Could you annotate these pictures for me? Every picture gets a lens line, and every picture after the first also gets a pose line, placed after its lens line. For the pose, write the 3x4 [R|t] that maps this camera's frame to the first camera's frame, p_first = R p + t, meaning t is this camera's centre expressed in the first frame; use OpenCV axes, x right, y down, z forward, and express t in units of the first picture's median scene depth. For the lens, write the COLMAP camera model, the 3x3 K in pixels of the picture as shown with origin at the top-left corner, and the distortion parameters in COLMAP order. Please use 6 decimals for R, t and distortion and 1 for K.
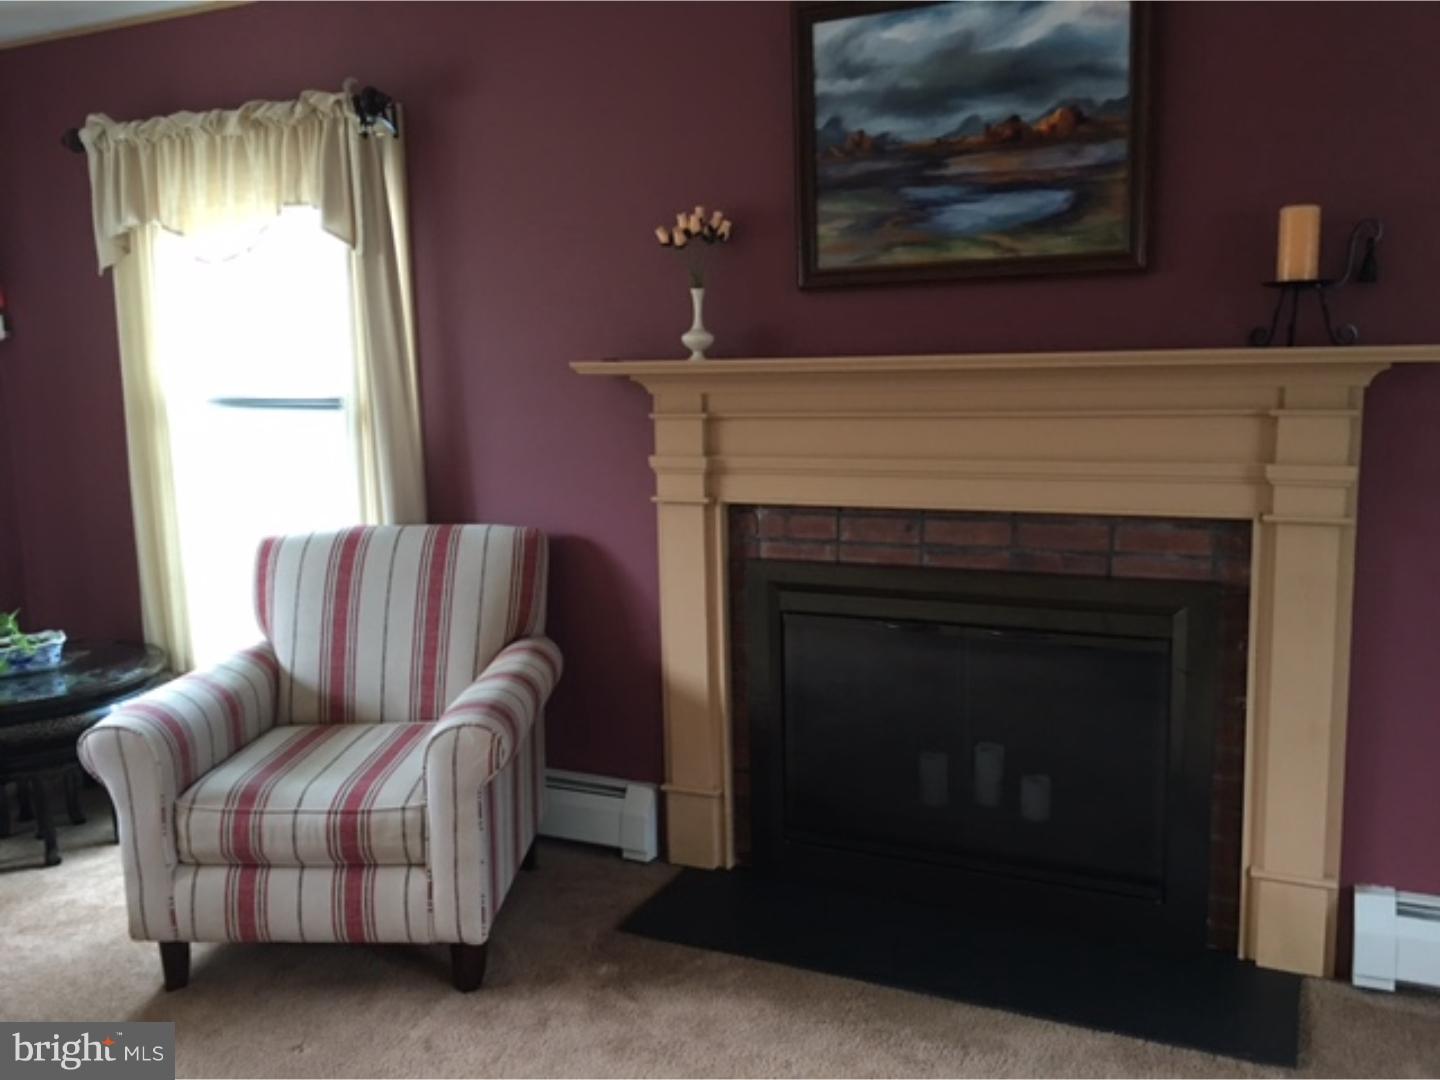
lens RADIAL K [[1221.3, 0, 712.3], [0, 1221.3, 518.9], [0, 0, 1]] dist [0.085575, -0.133536]
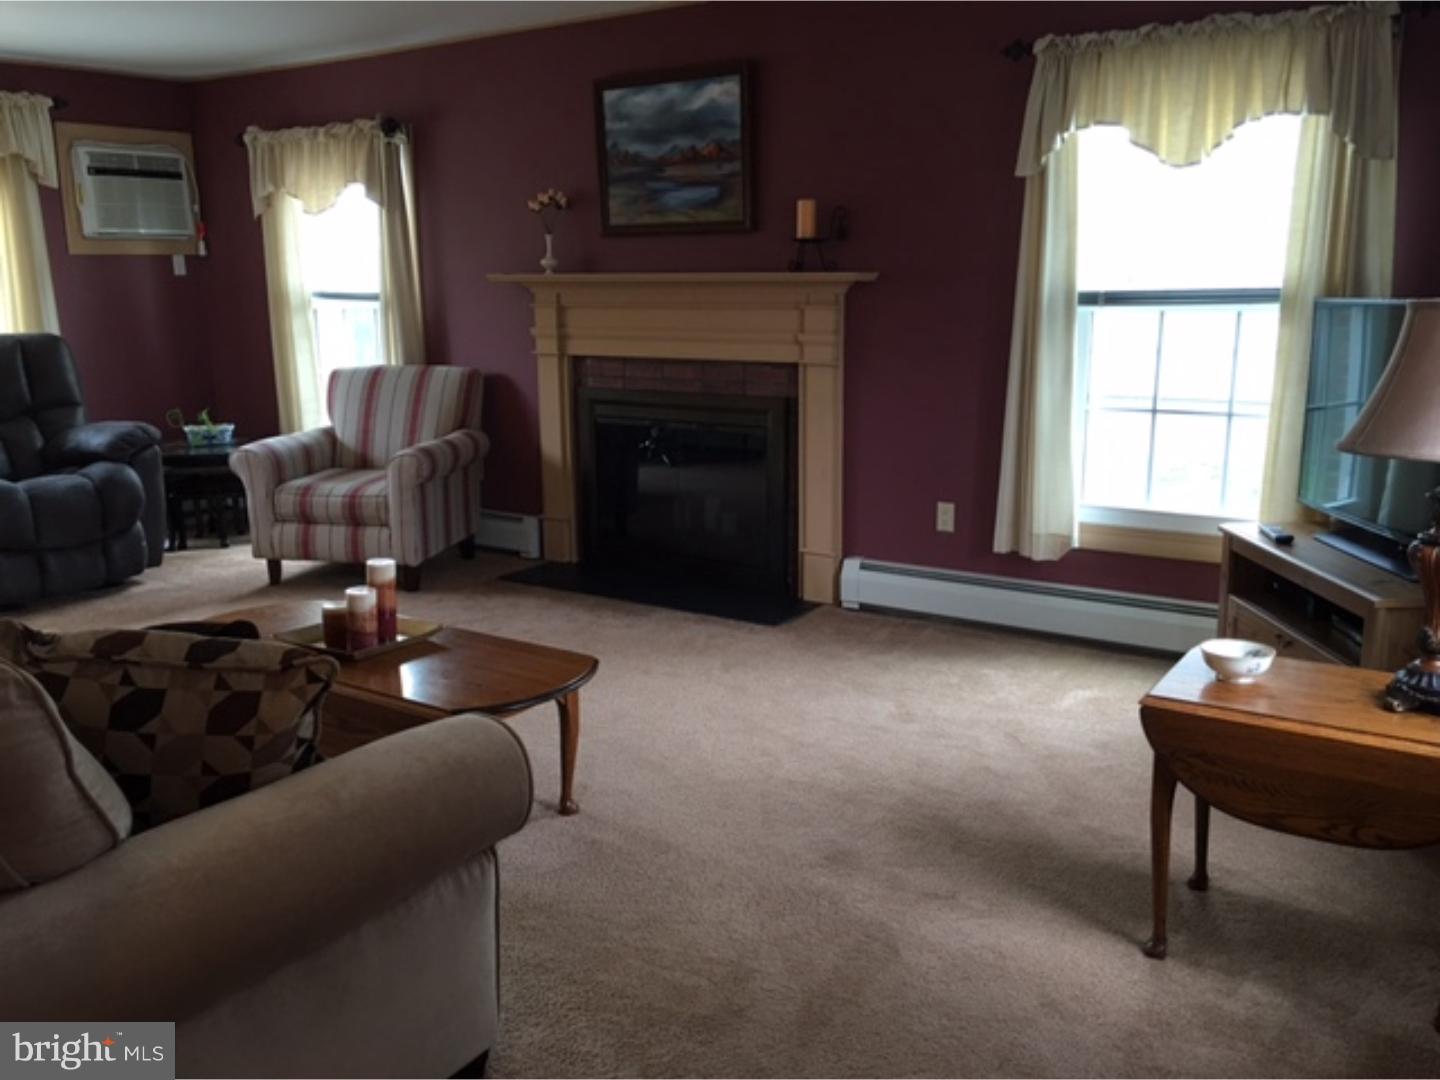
lens RADIAL K [[1221.3, 0, 712.3], [0, 1221.3, 518.9], [0, 0, 1]] dist [0.085575, -0.133536]
pose [[0.987648, 0.046110, -0.149753, 0.520897], [-0.036778, 0.997240, 0.064501, 0.107935], [0.152314, -0.058197, 0.986617, -0.793639]]
